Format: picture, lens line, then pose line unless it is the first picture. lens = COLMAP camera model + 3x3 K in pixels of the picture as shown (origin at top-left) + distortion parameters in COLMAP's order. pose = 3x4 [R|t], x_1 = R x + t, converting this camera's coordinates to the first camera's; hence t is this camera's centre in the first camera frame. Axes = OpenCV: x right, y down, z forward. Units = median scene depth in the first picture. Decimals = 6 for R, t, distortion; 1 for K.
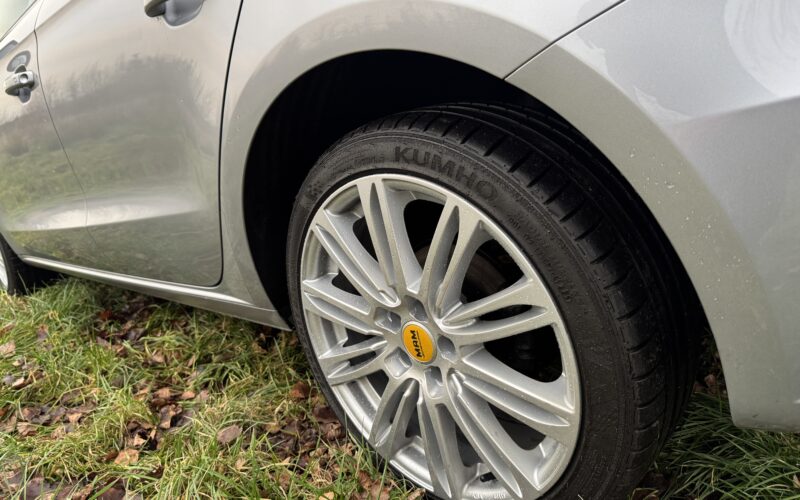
lens RADIAL K [[576.7, 0, 380.4], [0, 576.7, 262.6], [0, 0, 1]] dist [0.030239, -0.026343]
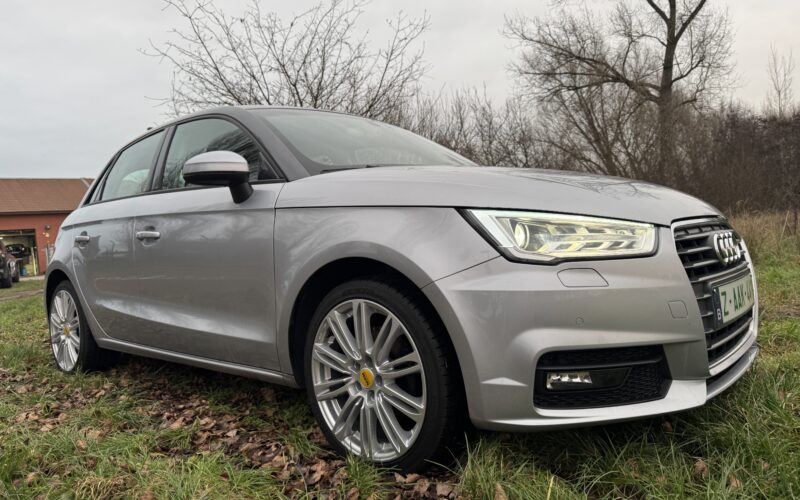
lens RADIAL K [[576.7, 0, 392.9], [0, 576.7, 244.3], [0, 0, 1]] dist [0.030239, -0.026343]
pose [[0.981246, 0.184108, 0.057104, -0.053157], [-0.166308, 0.958369, -0.232100, 0.141499], [-0.097458, 0.218250, 0.971014, -1.215442]]
